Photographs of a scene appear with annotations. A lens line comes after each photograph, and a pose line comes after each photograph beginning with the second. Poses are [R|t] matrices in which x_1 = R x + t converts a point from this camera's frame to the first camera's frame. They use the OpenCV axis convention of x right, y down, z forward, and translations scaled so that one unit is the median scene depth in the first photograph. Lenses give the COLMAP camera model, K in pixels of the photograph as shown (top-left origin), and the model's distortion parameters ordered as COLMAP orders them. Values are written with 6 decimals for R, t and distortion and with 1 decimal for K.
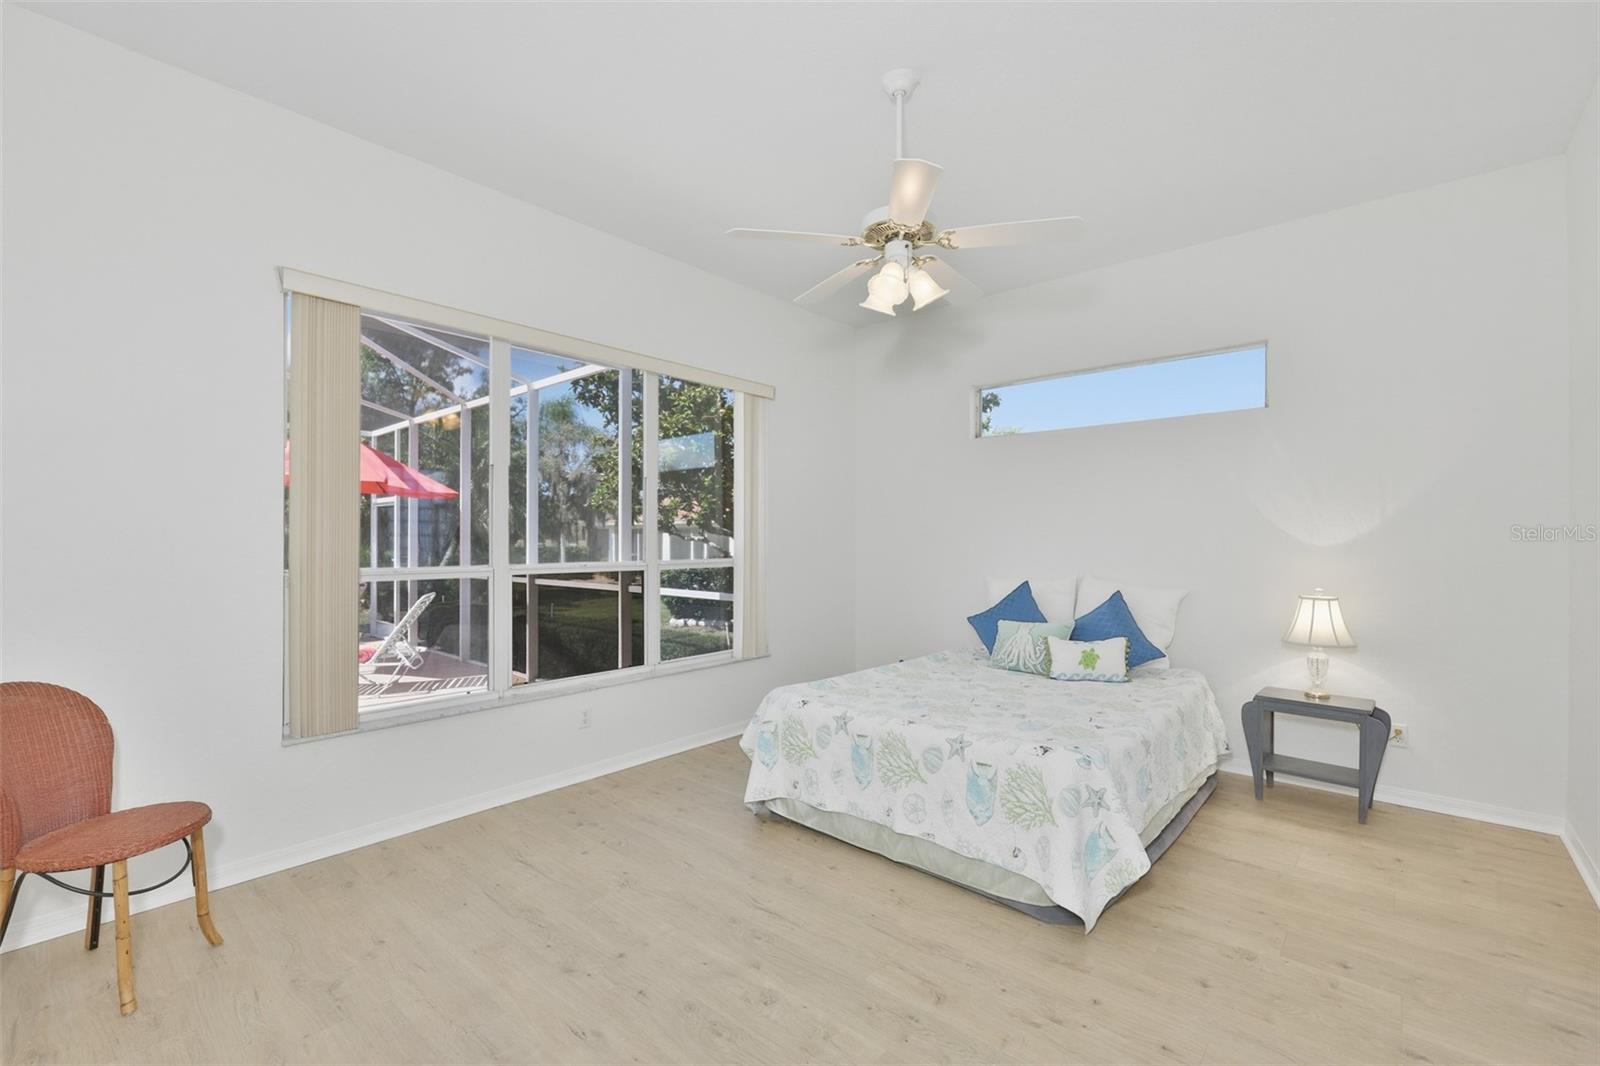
lens RADIAL K [[685.5, 0, 805.4], [0, 685.5, 541.8], [0, 0, 1]] dist [-0.002919, -0.000303]
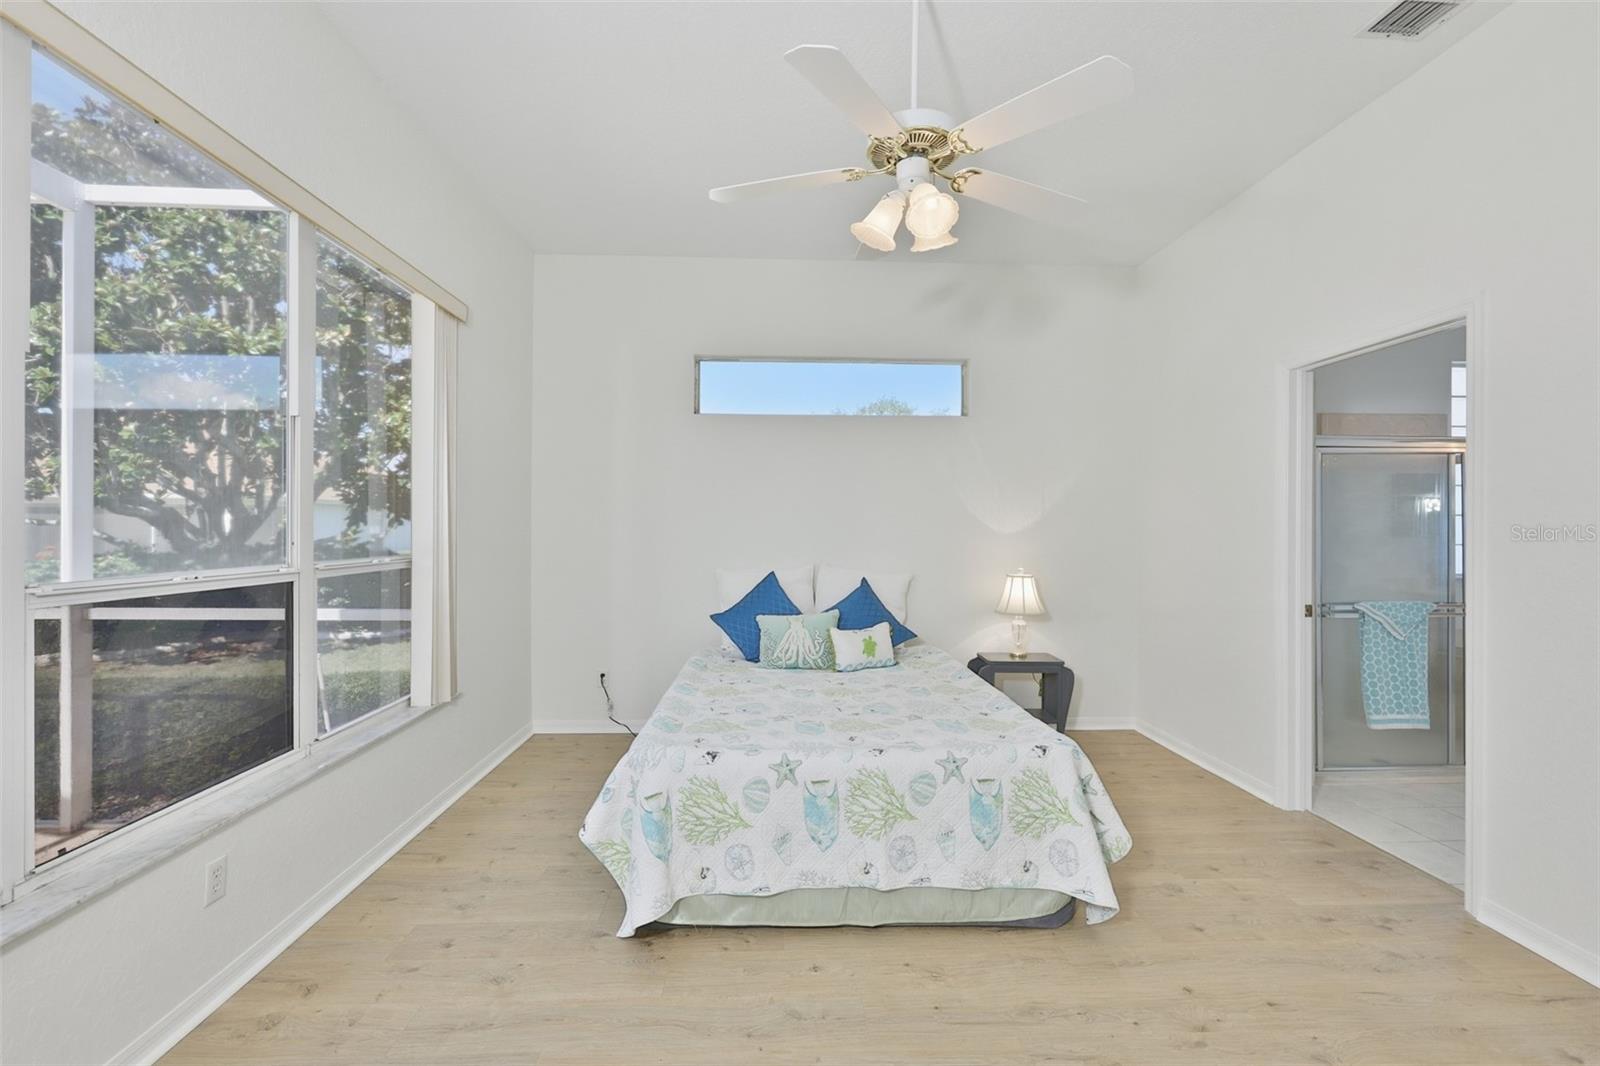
lens RADIAL K [[685.5, 0, 797.4], [0, 685.5, 535.4], [0, 0, 1]] dist [-0.002919, -0.000303]
pose [[0.726305, -0.003873, 0.687361, -0.436350], [-0.002974, 0.999957, 0.008777, -0.000271], [-0.687366, -0.008419, 0.726263, 0.432413]]
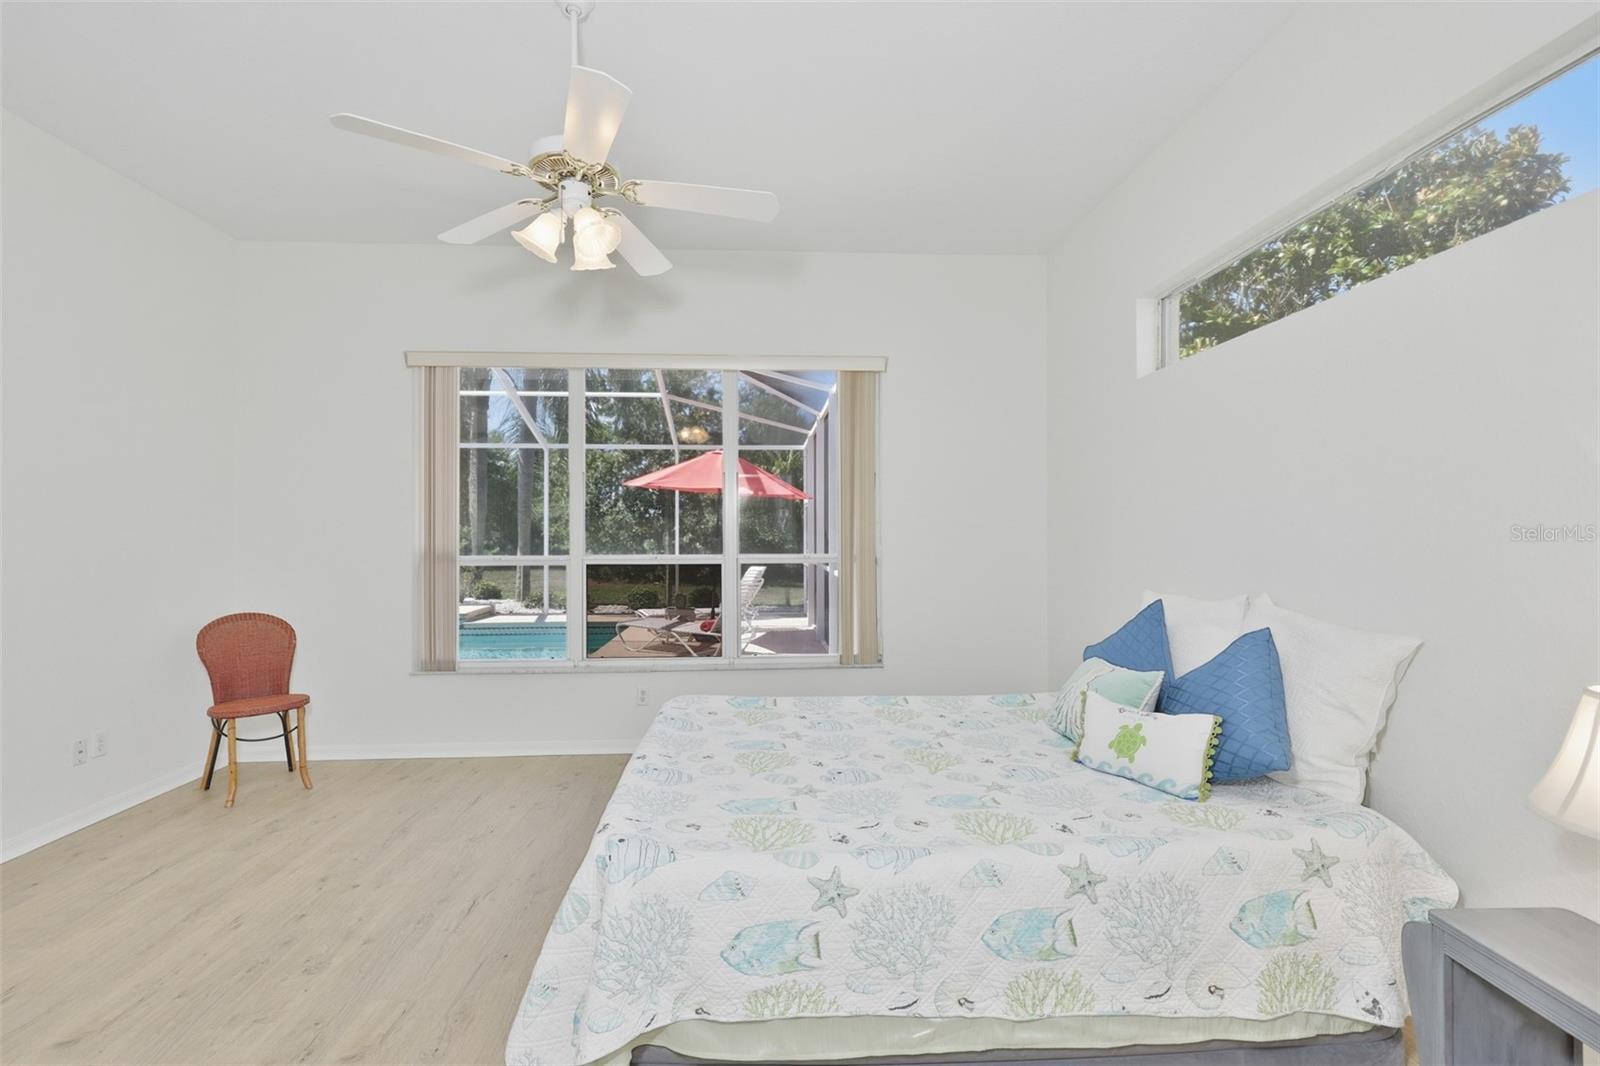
lens RADIAL K [[685.5, 0, 811.4], [0, 685.5, 528.9], [0, 0, 1]] dist [-0.002919, -0.000303]
pose [[0.695411, -0.008502, -0.718562, 0.797413], [0.002558, 0.999953, -0.009355, 0.000286], [0.718607, 0.004667, 0.695400, 0.522035]]
